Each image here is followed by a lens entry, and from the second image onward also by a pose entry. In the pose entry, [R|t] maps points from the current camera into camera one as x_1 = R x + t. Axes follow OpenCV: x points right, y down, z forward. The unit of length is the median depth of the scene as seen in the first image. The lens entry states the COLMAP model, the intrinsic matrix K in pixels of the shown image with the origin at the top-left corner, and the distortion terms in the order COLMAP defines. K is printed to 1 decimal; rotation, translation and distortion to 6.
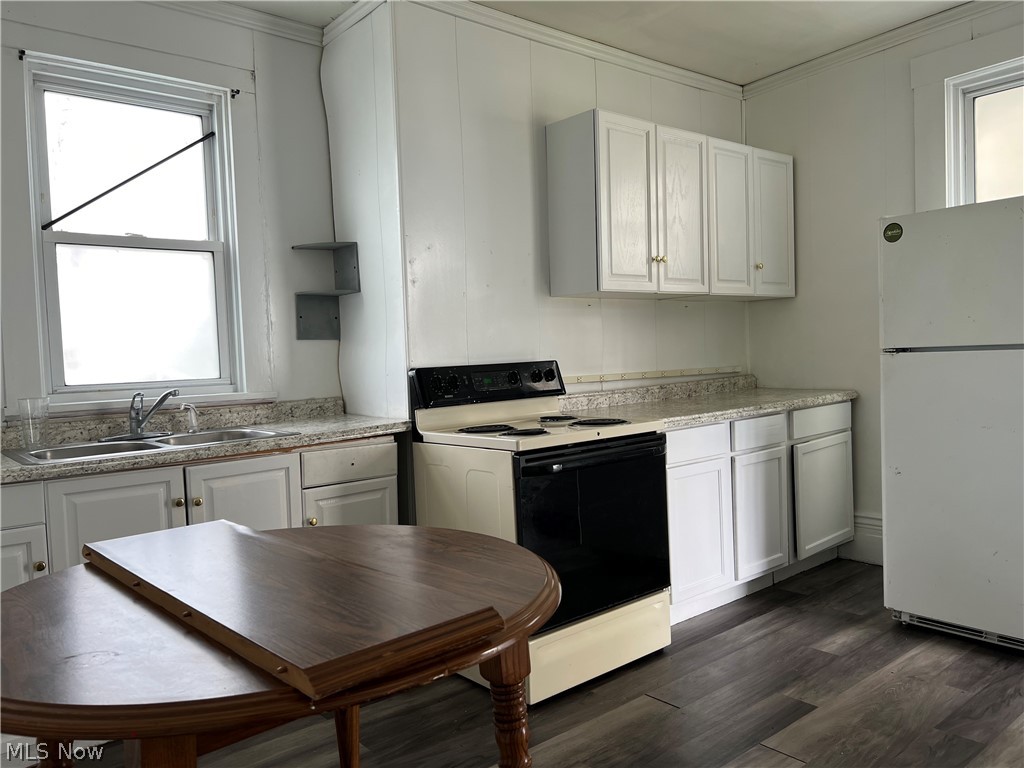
lens RADIAL K [[785.3, 0, 511.6], [0, 785.3, 387.7], [0, 0, 1]] dist [0.033747, -0.020482]
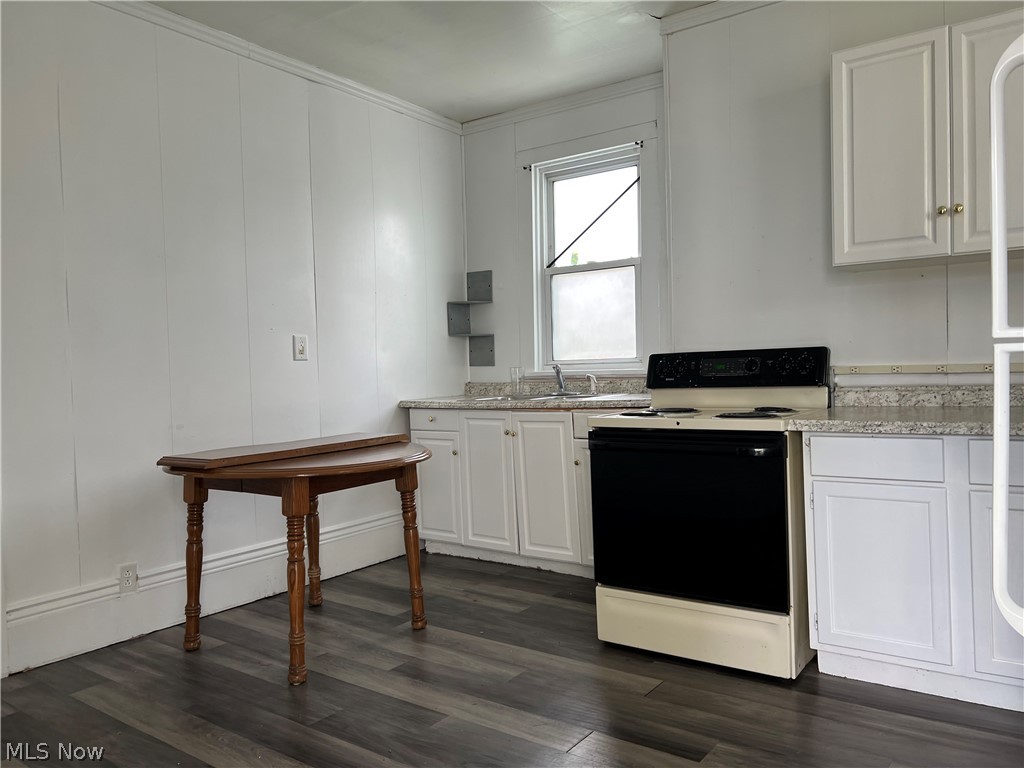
lens RADIAL K [[785.3, 0, 511.9], [0, 785.3, 384.1], [0, 0, 1]] dist [0.033747, -0.020482]
pose [[0.233952, 0.063586, -0.970167, 0.937684], [-0.014591, 0.997976, 0.061890, -0.047696], [0.972139, -0.000323, 0.234406, 0.489521]]
